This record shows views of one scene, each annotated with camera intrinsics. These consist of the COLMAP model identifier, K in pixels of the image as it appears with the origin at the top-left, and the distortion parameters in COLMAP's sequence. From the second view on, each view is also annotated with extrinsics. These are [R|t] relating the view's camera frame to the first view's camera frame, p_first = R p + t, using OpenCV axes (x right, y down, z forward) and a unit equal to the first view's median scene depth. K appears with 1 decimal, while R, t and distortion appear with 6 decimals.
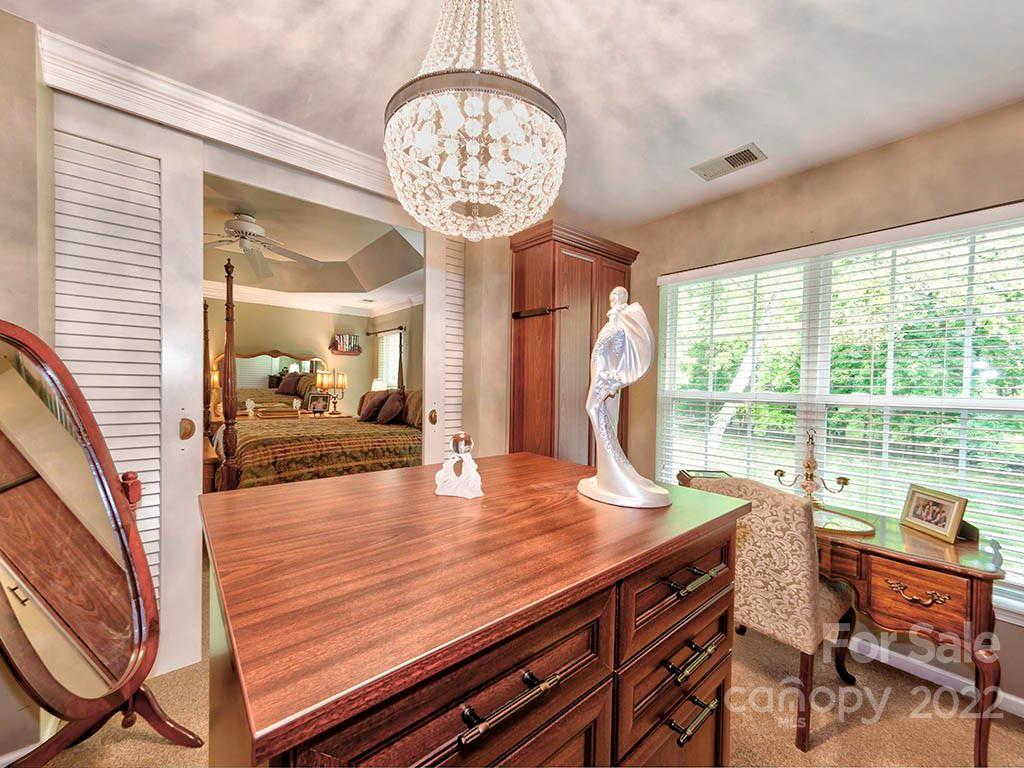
lens RADIAL K [[402.4, 0, 512.9], [0, 402.4, 389.3], [0, 0, 1]] dist [0.005421, 0.000069]
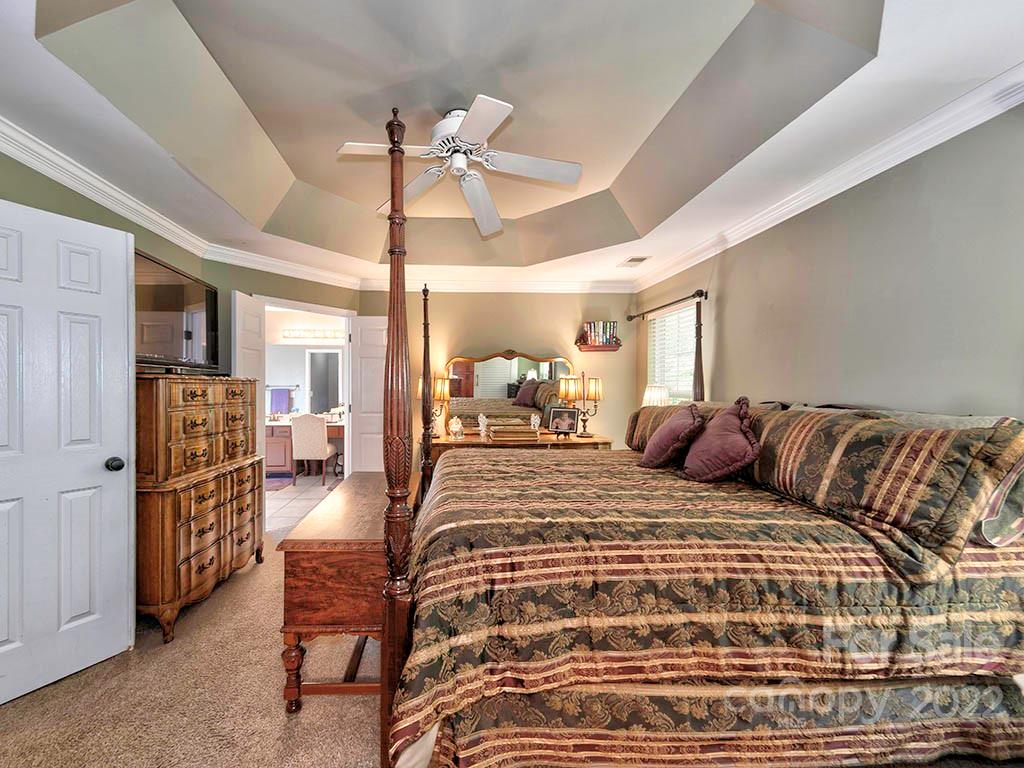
lens RADIAL K [[402.4, 0, 461.9], [0, 402.4, 392.5], [0, 0, 1]] dist [0.005421, 0.000069]
pose [[0.783375, -0.009479, -0.621477, -0.184659], [0.004198, 0.999942, -0.009960, -0.009129], [0.621535, 0.005193, 0.783369, 0.341866]]
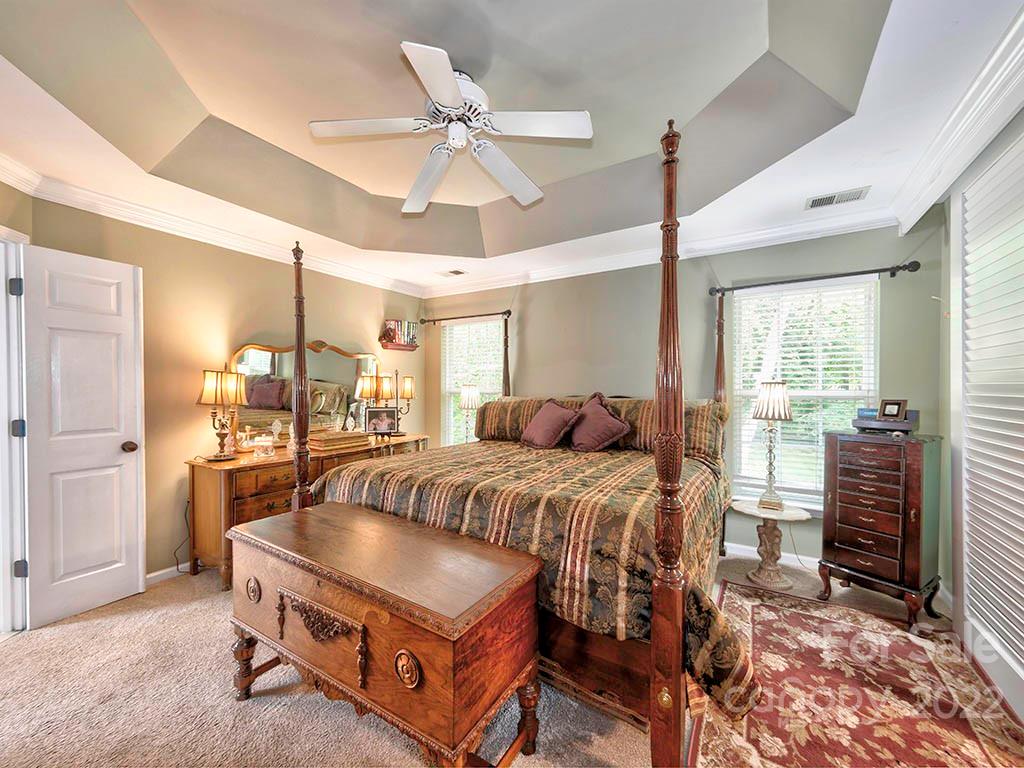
lens RADIAL K [[402.4, 0, 511.6], [0, 402.4, 387.4], [0, 0, 1]] dist [0.005421, 0.000069]
pose [[0.952191, -0.017575, 0.304998, -0.482759], [0.020666, 0.999763, -0.006911, -0.012768], [-0.304804, 0.012884, 0.952328, 0.302662]]
